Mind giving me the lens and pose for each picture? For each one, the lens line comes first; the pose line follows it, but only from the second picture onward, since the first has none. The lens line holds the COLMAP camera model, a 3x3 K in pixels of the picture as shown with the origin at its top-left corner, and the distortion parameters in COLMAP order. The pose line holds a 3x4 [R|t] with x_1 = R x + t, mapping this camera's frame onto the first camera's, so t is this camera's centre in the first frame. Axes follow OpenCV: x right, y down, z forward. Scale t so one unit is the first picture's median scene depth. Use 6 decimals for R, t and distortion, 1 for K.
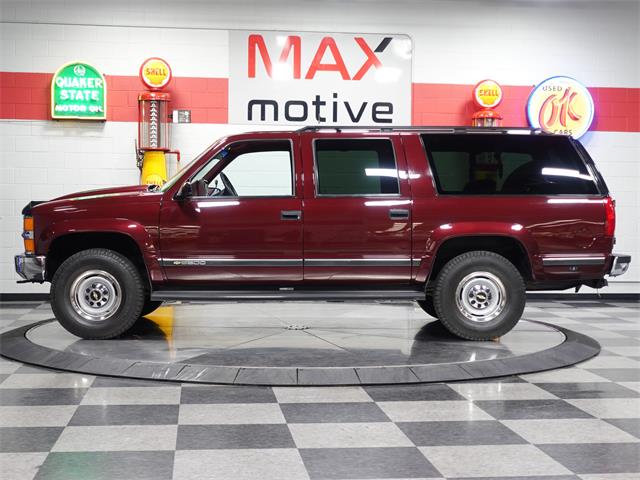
lens RADIAL K [[974.4, 0, 320.0], [0, 974.4, 240.0], [0, 0, 1]] dist [-0.000866, -0.030734]
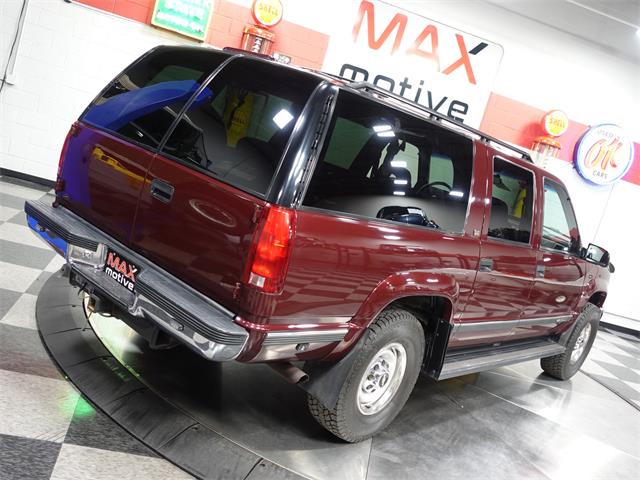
lens RADIAL K [[609.7, 0, 320.0], [0, 609.7, 240.0], [0, 0, 1]] dist [-0.015086, -0.005359]
pose [[0.958166, 0.261295, 0.116807, -0.123485], [-0.276078, 0.951410, 0.136380, -0.046830], [-0.075496, -0.162923, 0.983746, 0.339989]]
